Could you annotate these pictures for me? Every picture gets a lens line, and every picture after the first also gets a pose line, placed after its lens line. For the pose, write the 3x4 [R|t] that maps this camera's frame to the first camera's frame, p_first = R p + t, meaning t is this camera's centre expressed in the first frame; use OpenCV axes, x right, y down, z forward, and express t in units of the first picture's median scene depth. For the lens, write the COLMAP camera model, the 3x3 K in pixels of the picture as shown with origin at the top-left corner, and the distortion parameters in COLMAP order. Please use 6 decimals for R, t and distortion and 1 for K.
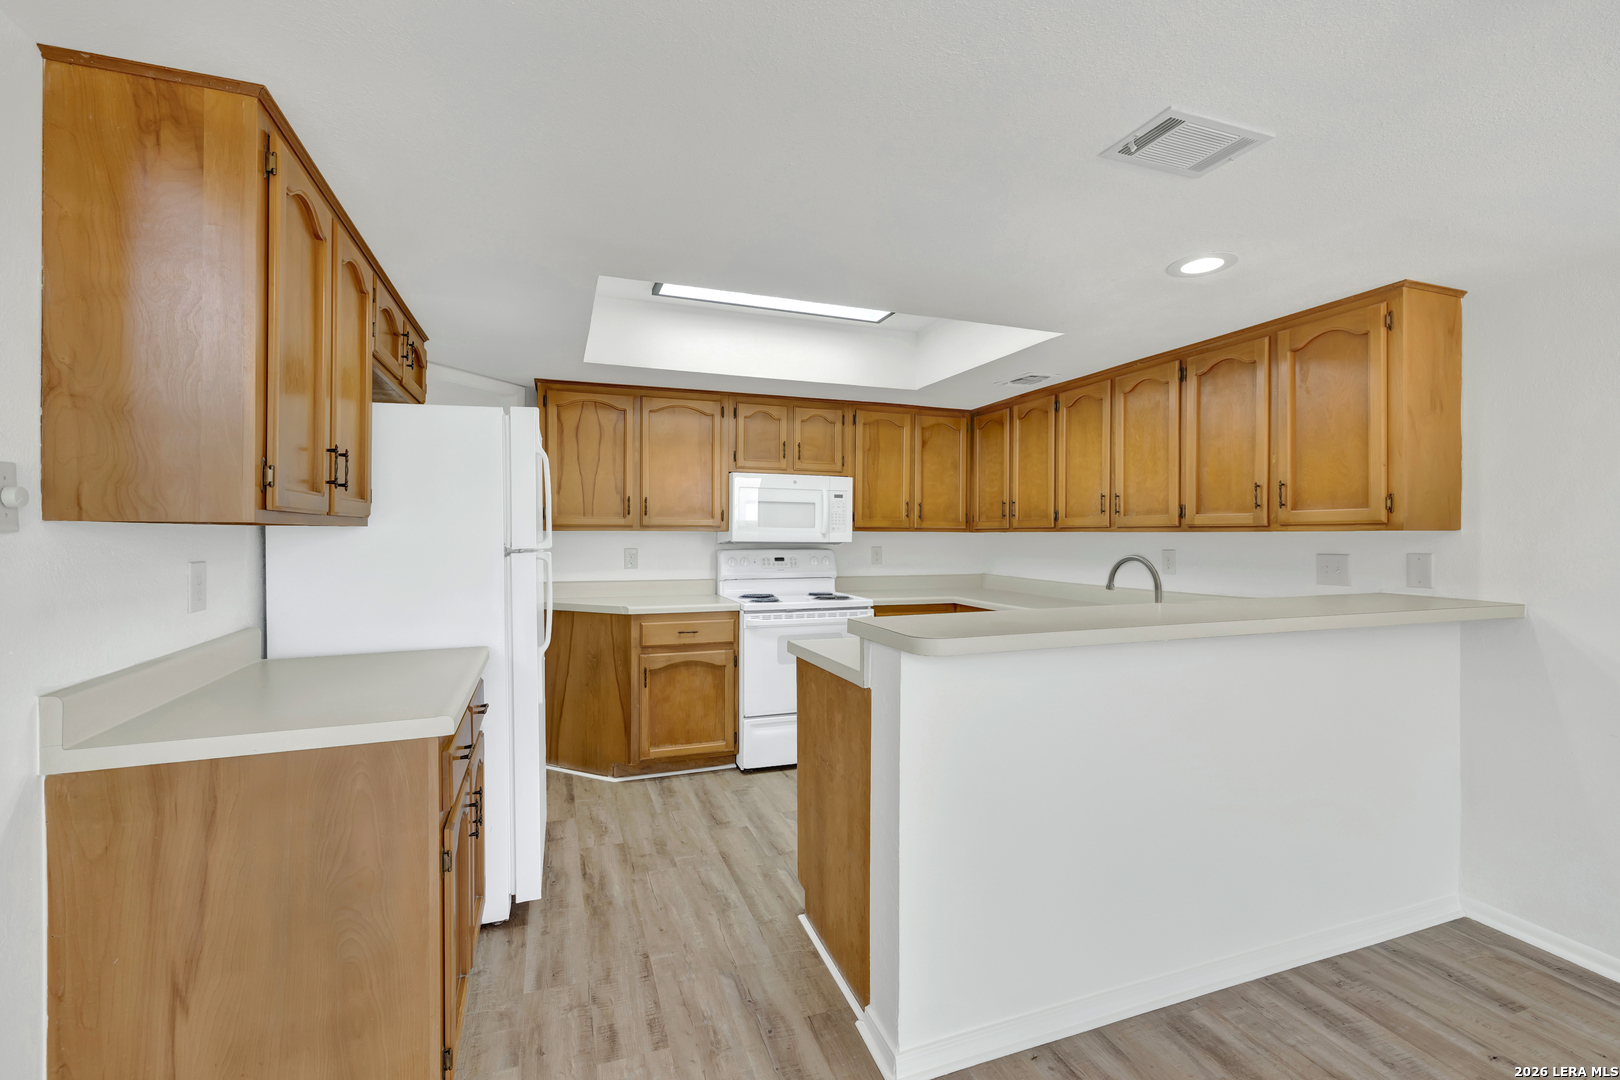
lens RADIAL K [[696.3, 0, 798.6], [0, 696.3, 532.3], [0, 0, 1]] dist [-0.002493, 0.002096]
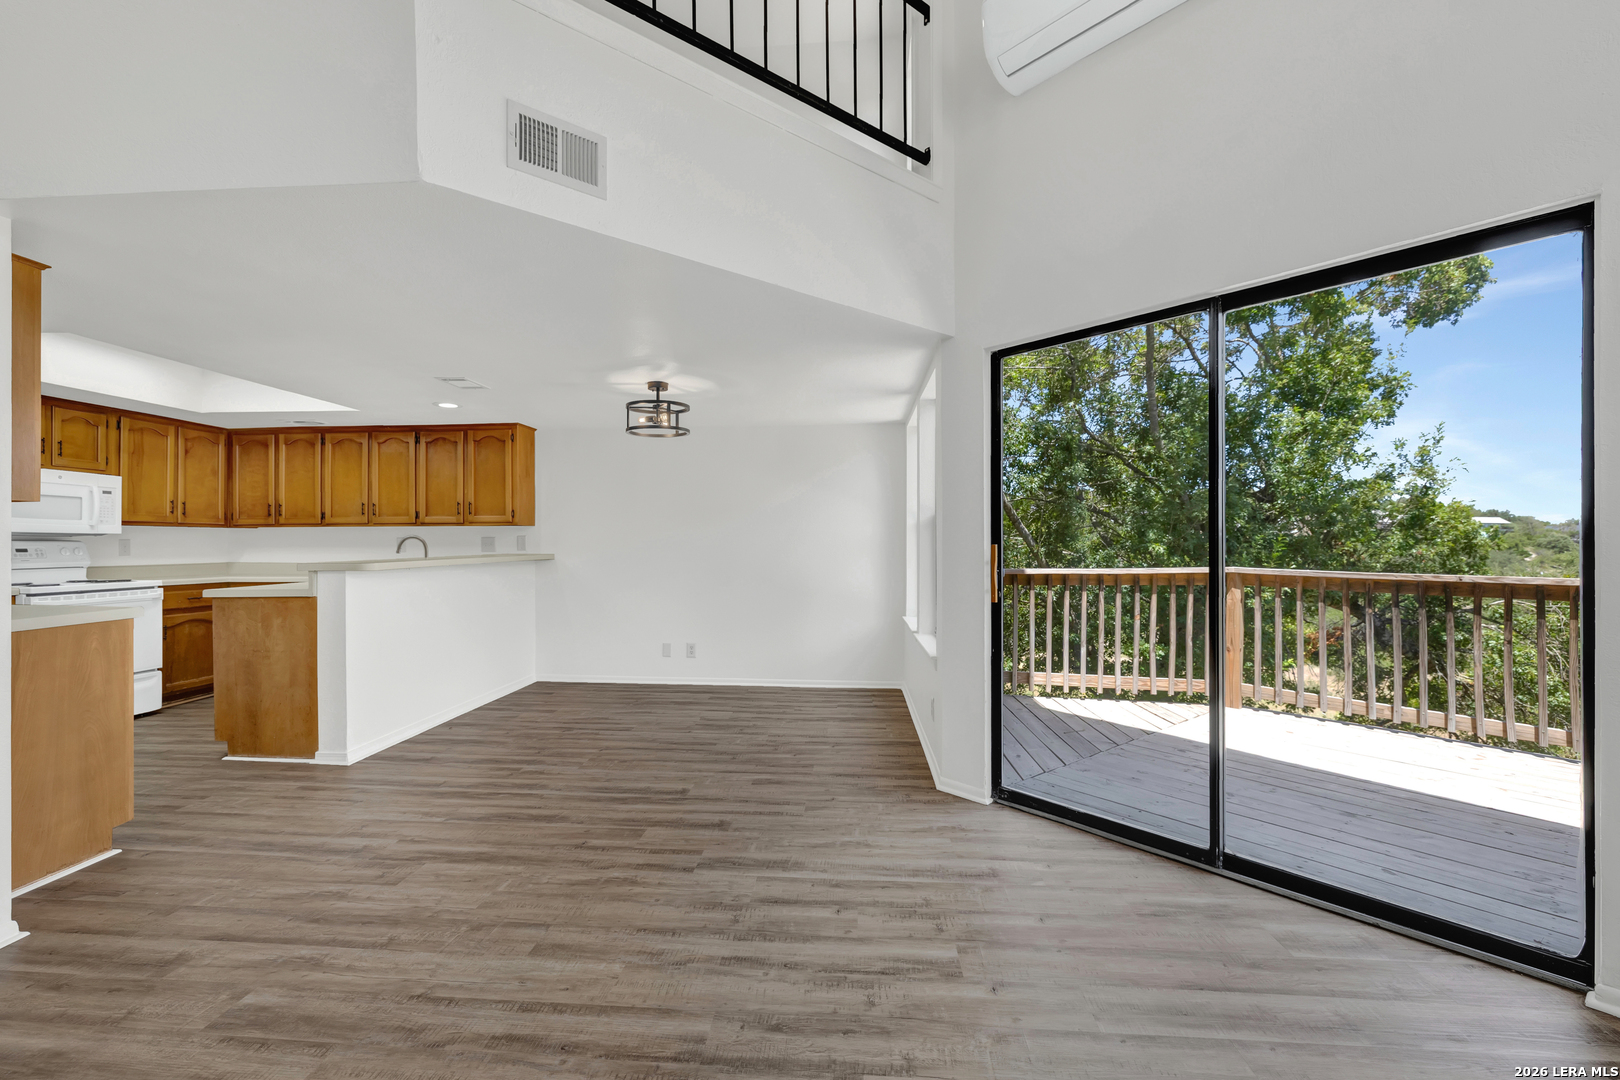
lens RADIAL K [[696.3, 0, 799.2], [0, 696.3, 543.4], [0, 0, 1]] dist [-0.002493, 0.002096]
pose [[0.419955, -0.006467, 0.907522, -0.738727], [0.001727, 0.999978, 0.006327, 0.037547], [-0.907543, -0.001090, 0.419957, -0.729515]]
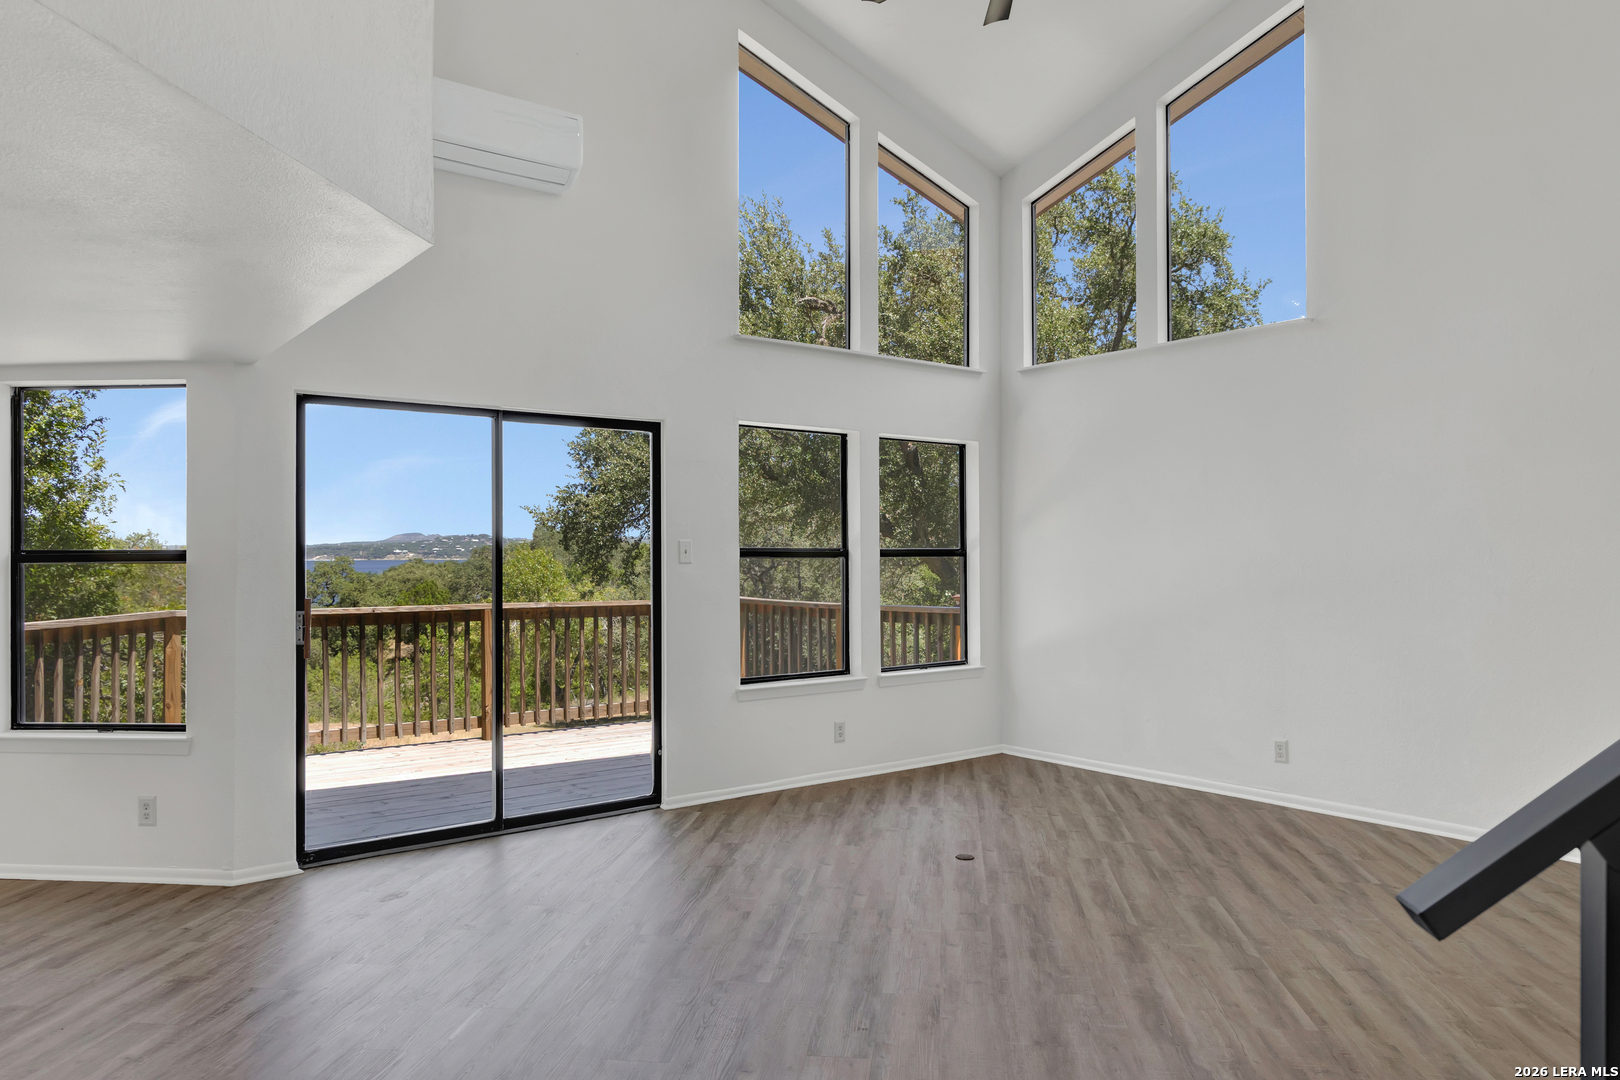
lens RADIAL K [[1103.5, 0, 825.5], [0, 1103.5, 546.6], [0, 0, 1]] dist [0.008063, -0.000637]
pose [[-0.898402, -0.000306, 0.439175, -1.045138], [-0.004090, 0.999962, -0.007670, -0.019900], [-0.439156, -0.008686, -0.898369, 0.598560]]
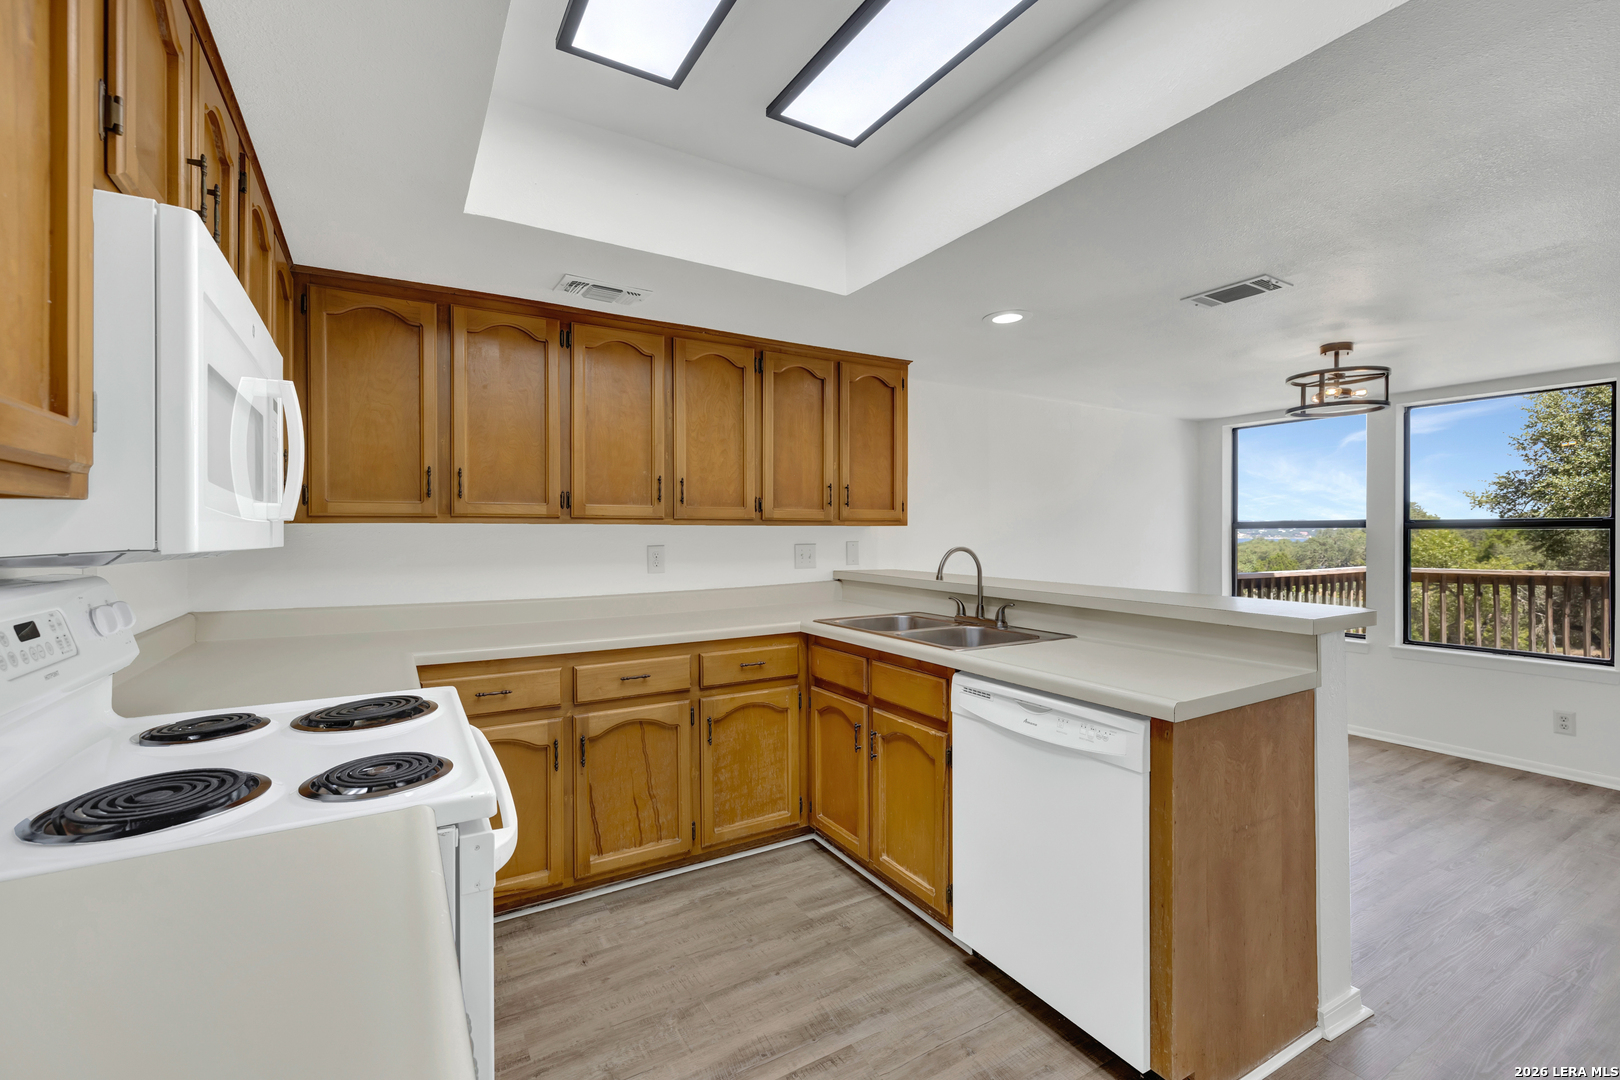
lens RADIAL K [[696.3, 0, 789.9], [0, 696.3, 532.5], [0, 0, 1]] dist [-0.002493, 0.002096]
pose [[-0.181868, -0.002728, 0.983319, -0.461230], [-0.003826, 0.999991, 0.002066, 0.007971], [-0.983315, -0.003387, -0.181877, 1.223709]]
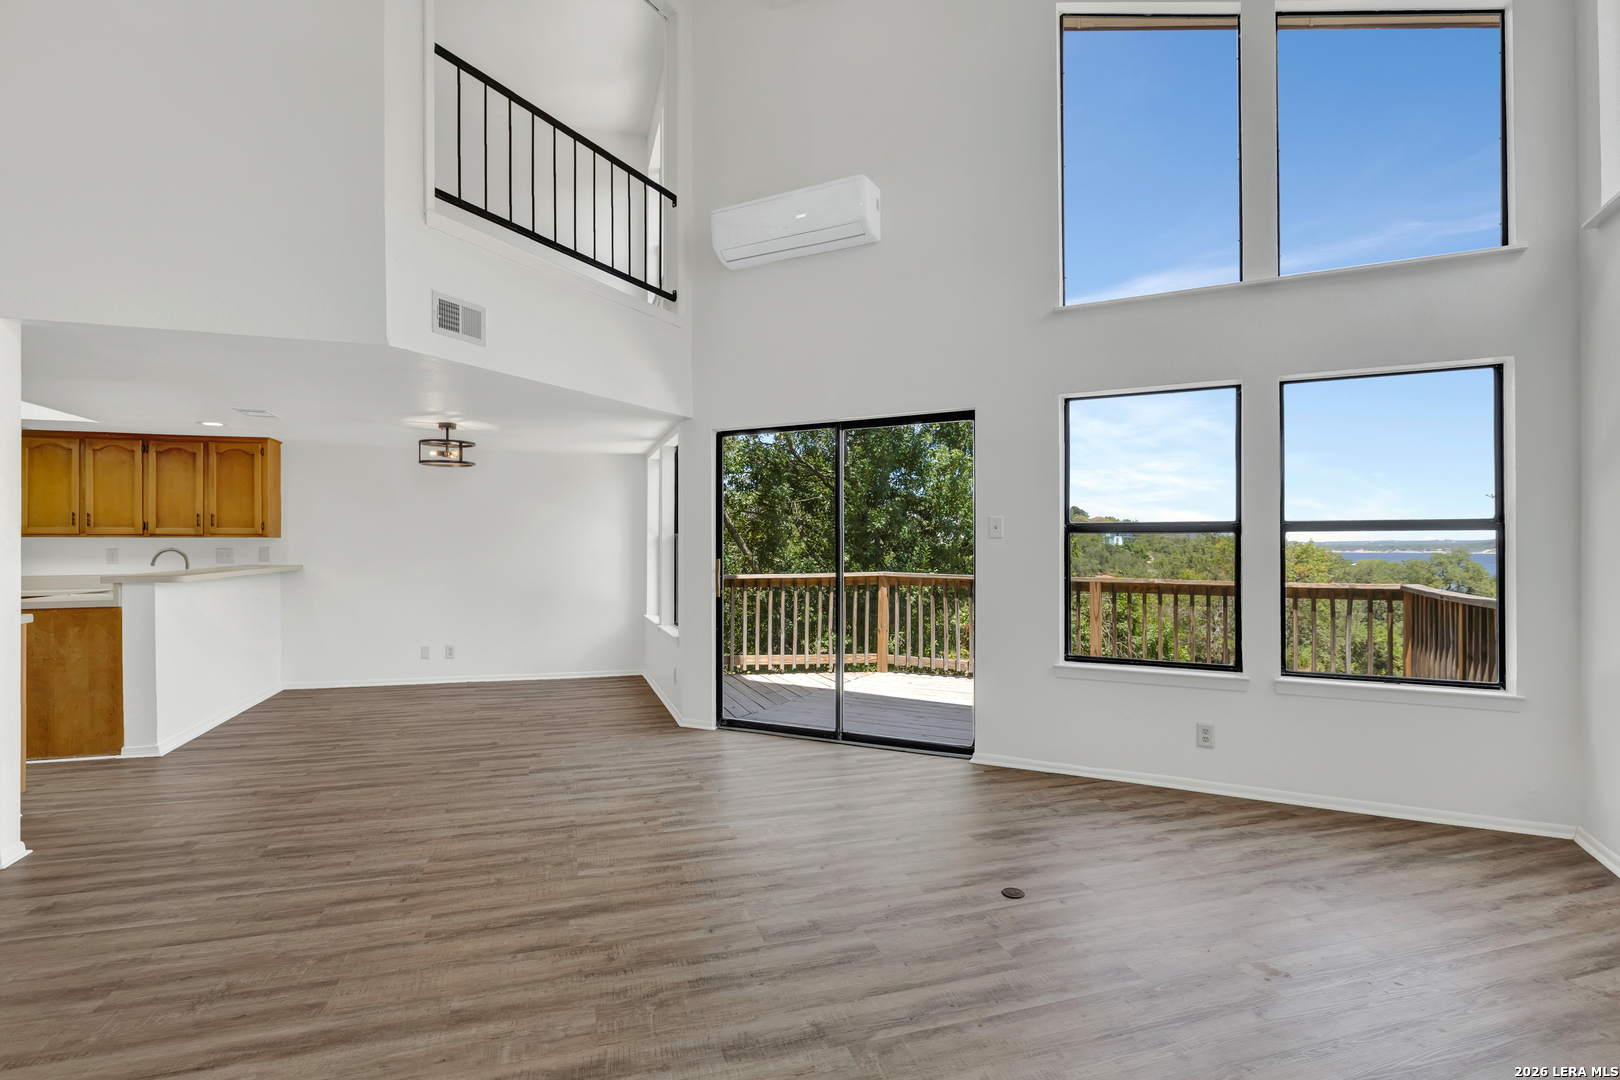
lens RADIAL K [[789.2, 0, 802.0], [0, 789.2, 547.5], [0, 0, 1]] dist [-0.003641, 0.001742]
pose [[0.047500, -0.006446, 0.998850, -1.492360], [-0.003085, 0.999973, 0.006600, 0.006986], [-0.998866, -0.003395, 0.047478, -0.838006]]
